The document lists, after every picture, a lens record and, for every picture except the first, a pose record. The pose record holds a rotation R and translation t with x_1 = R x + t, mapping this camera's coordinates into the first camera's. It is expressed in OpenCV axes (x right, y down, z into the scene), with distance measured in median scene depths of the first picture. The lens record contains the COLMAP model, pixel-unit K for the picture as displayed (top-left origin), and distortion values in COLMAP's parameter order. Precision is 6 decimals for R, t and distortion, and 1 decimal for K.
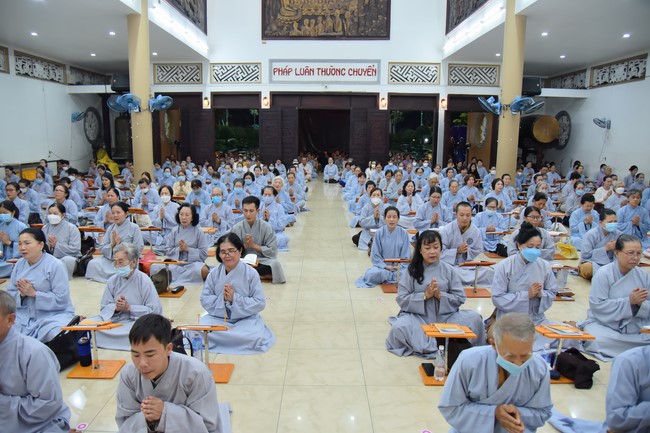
lens RADIAL K [[464.9, 0, 325.0], [0, 464.9, 216.5], [0, 0, 1]] dist [-0.121762, 0.092073]
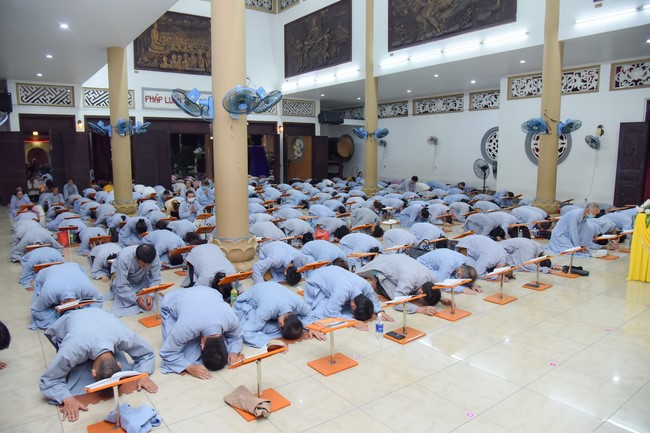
lens RADIAL K [[464.9, 0, 325.0], [0, 464.9, 216.5], [0, 0, 1]] dist [-0.121762, 0.092073]
pose [[0.782815, -0.096934, 0.614658, -0.475162], [0.126049, 0.992016, -0.004089, 0.020958], [-0.609354, 0.080678, 0.788783, -0.092416]]
